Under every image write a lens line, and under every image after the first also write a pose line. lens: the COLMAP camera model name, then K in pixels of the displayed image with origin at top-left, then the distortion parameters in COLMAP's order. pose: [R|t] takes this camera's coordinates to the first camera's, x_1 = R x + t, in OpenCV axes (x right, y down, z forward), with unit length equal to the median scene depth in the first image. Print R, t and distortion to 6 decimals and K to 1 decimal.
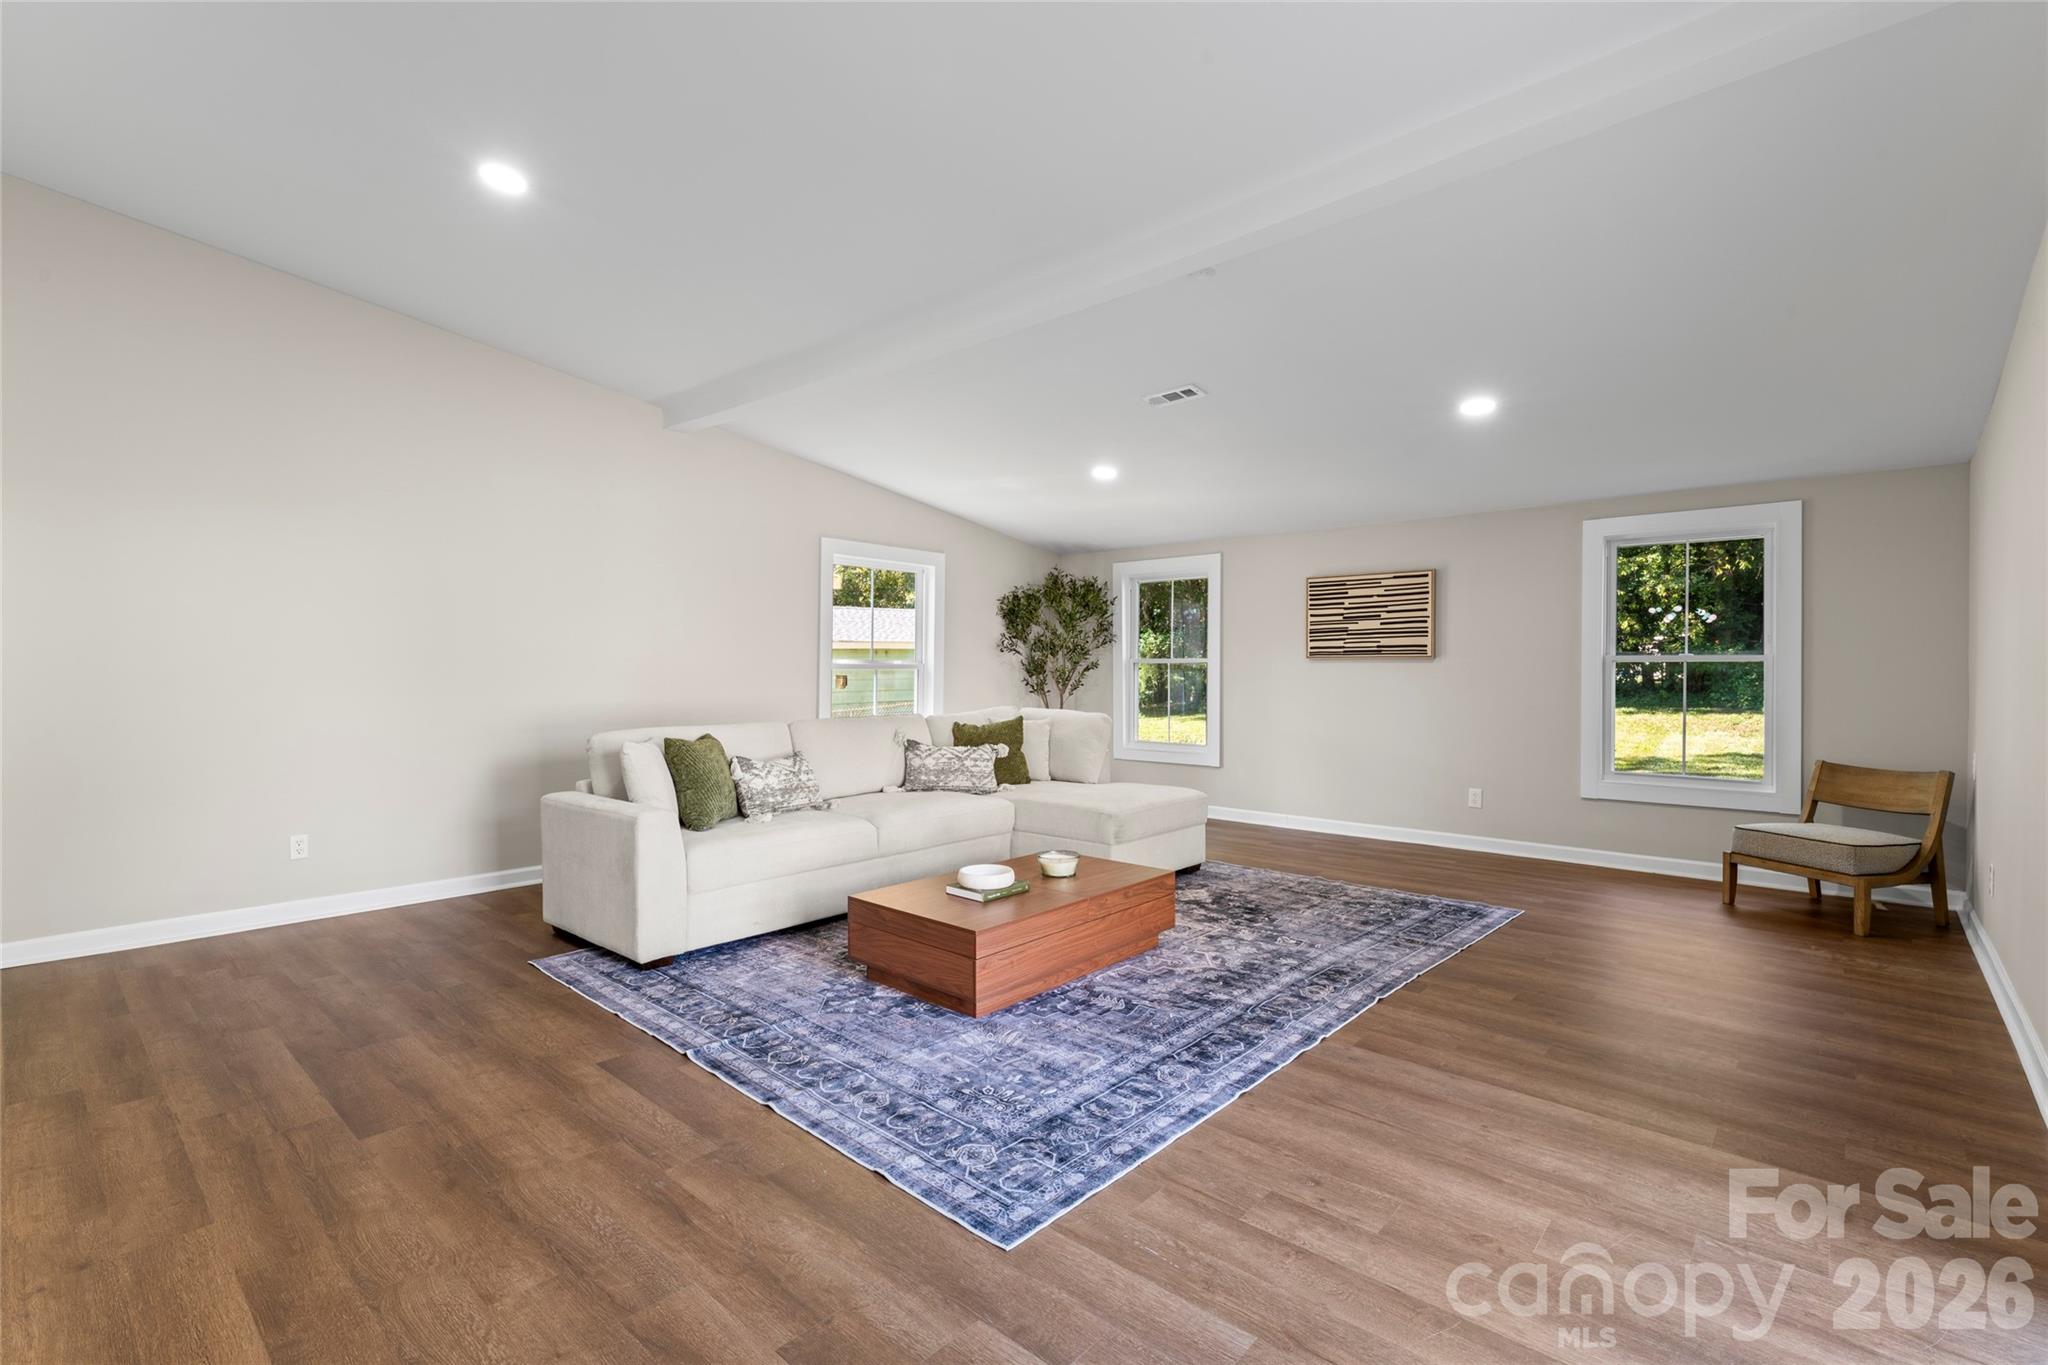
lens RADIAL K [[921.2, 0, 1034.6], [0, 921.2, 684.5], [0, 0, 1]] dist [-0.001910, 0.000821]
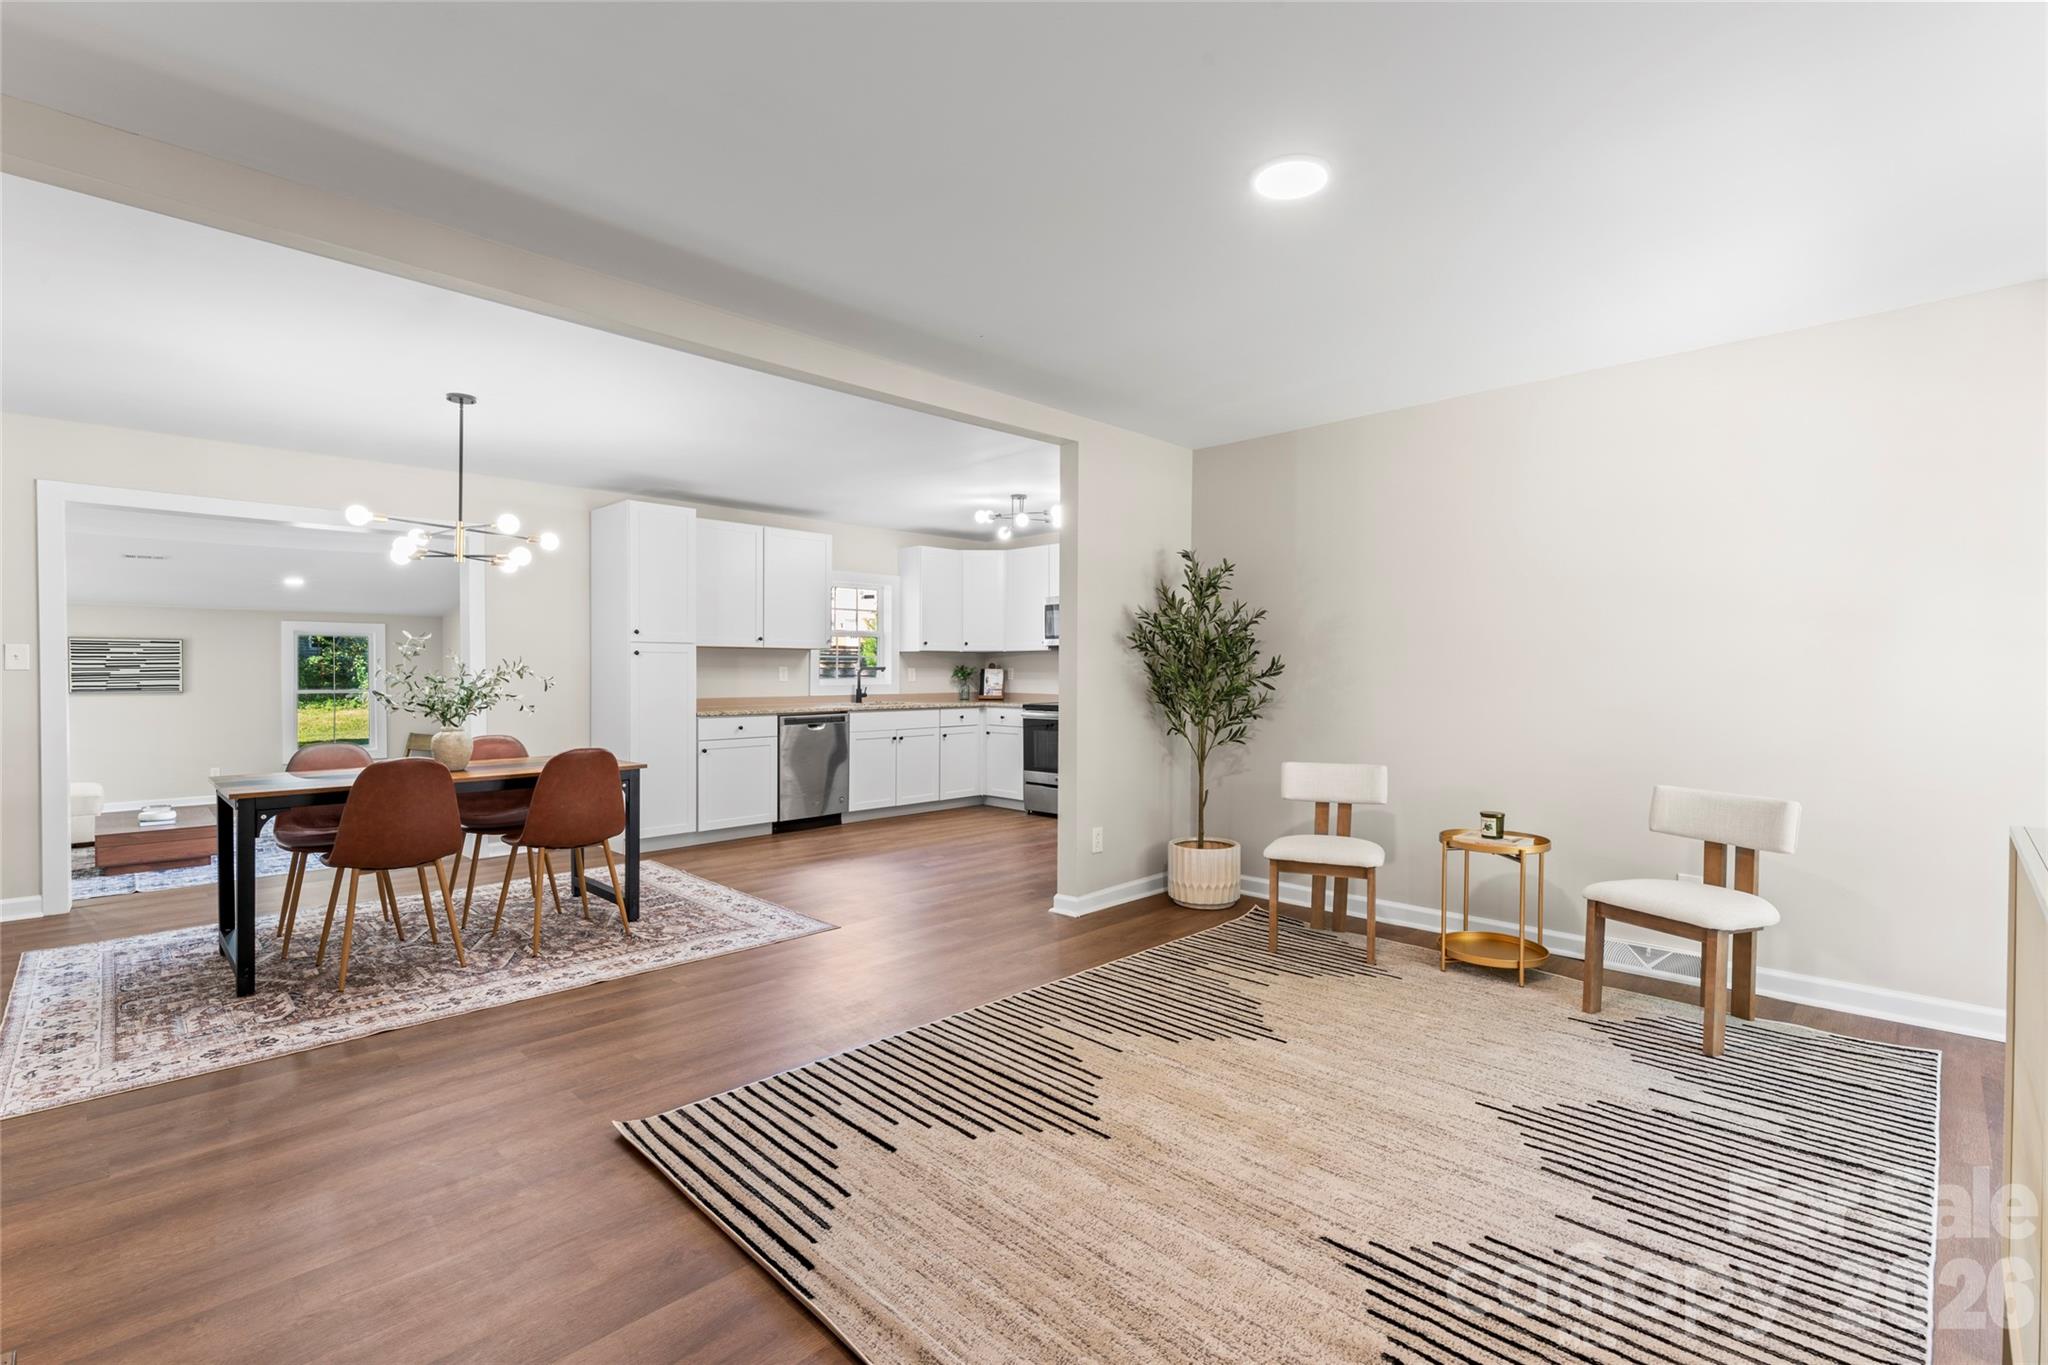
lens RADIAL K [[921.2, 0, 1027.5], [0, 921.2, 677.7], [0, 0, 1]] dist [-0.001910, 0.000821]
pose [[0.048407, -0.010072, 0.998777, -1.806792], [0.014529, 0.999850, 0.009379, -0.078073], [-0.998722, 0.014058, 0.048547, -0.932087]]
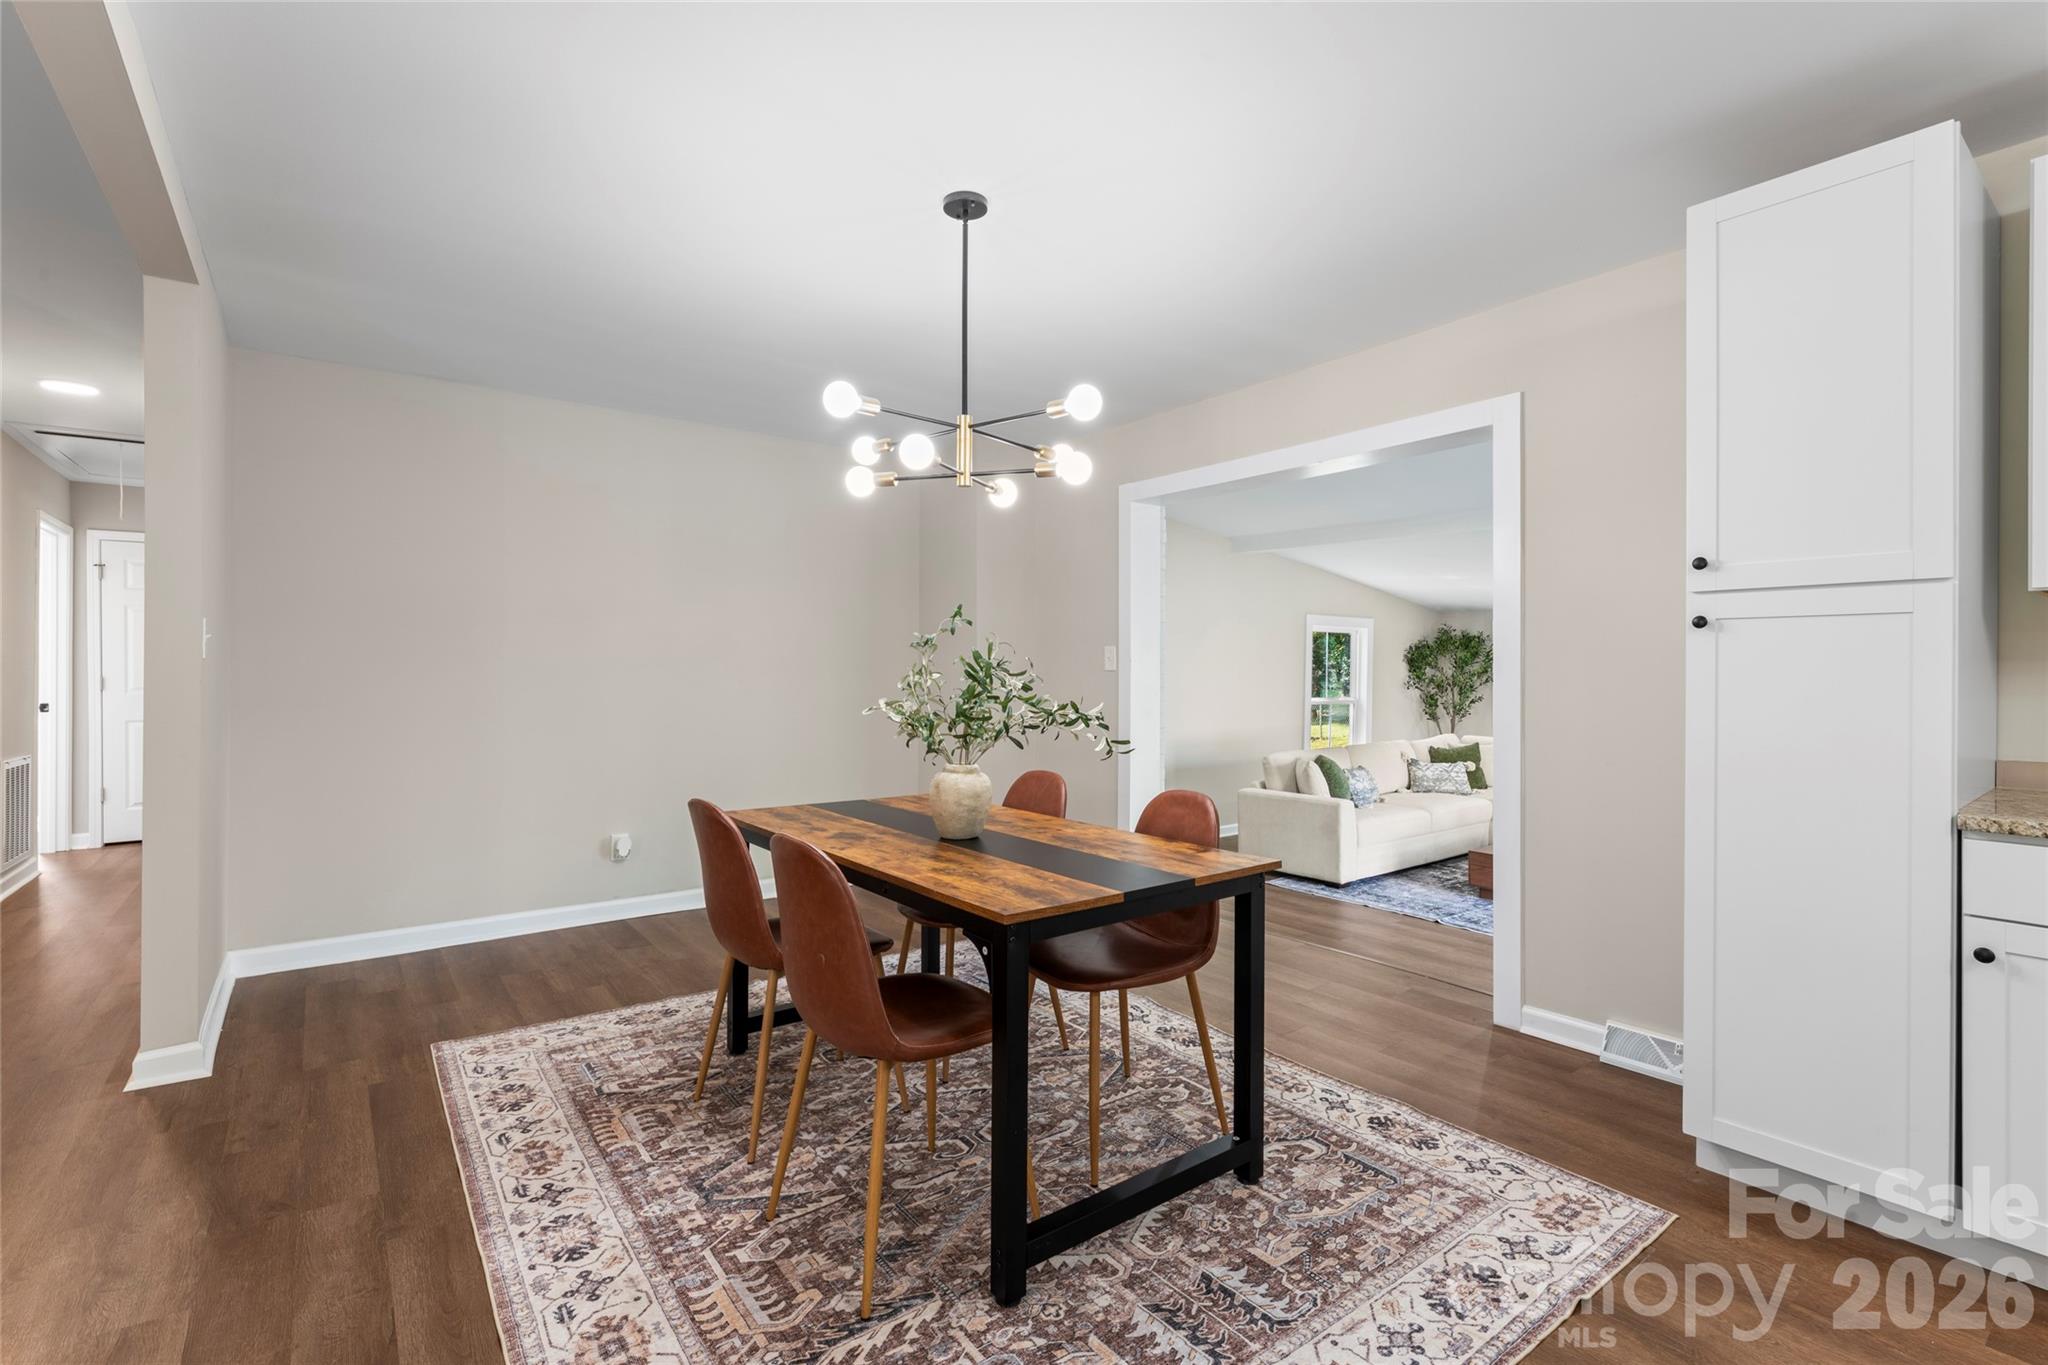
lens RADIAL K [[921.2, 0, 1020.5], [0, 921.2, 667.1], [0, 0, 1]] dist [-0.001910, 0.000821]
pose [[0.978664, -0.002745, -0.205450, -0.616630], [-0.001653, 0.999773, -0.021235, -0.076594], [0.205462, 0.021121, 0.978437, -0.836050]]
